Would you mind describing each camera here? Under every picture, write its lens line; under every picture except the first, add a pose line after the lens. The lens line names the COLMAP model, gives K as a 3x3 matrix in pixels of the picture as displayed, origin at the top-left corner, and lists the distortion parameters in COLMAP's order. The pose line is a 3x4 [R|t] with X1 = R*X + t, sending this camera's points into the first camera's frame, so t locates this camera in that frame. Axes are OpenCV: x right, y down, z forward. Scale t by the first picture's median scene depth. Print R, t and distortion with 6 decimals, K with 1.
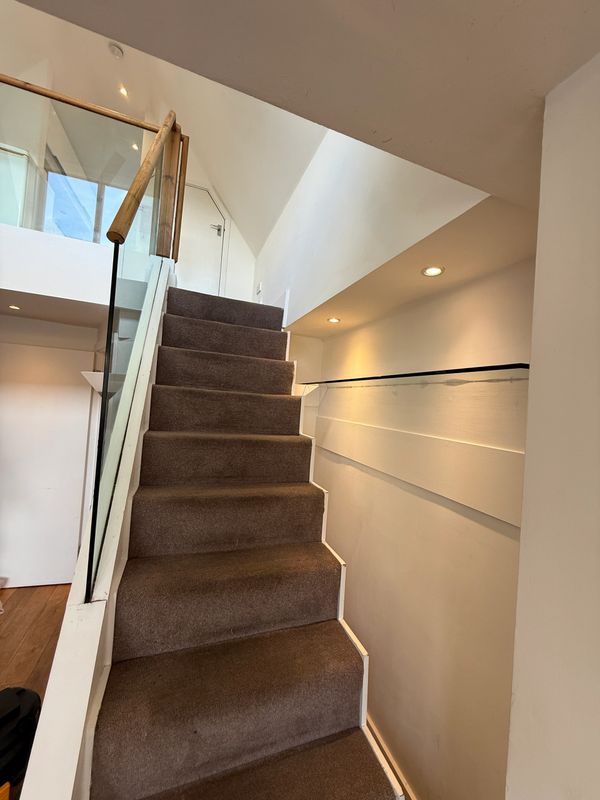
lens RADIAL K [[318.1, 0, 300.8], [0, 318.1, 397.9], [0, 0, 1]] dist [-0.000195, 0.000029]
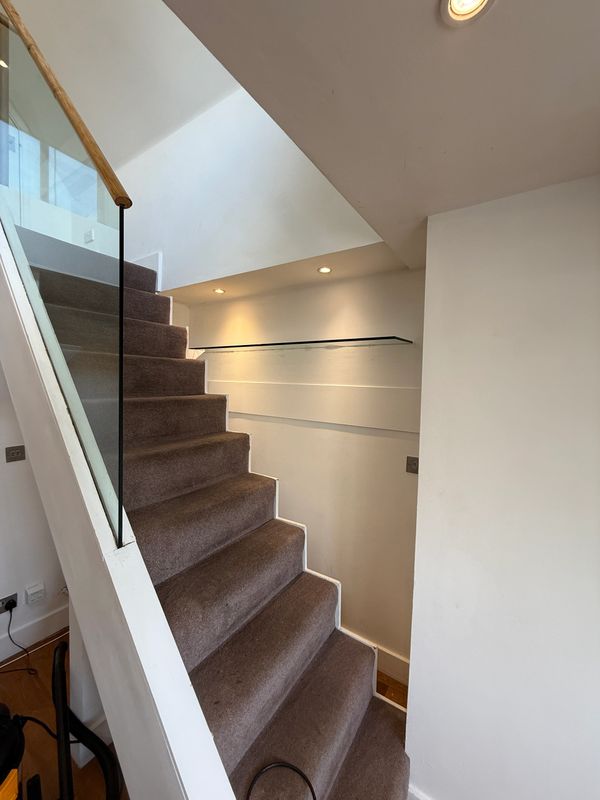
lens RADIAL K [[318.1, 0, 300.8], [0, 318.1, 397.9], [0, 0, 1]] dist [-0.000195, 0.000029]
pose [[0.810657, -0.087777, 0.578904, -0.522122], [0.028000, 0.993380, 0.111412, 0.018305], [-0.584851, -0.074108, 0.807748, -0.145663]]
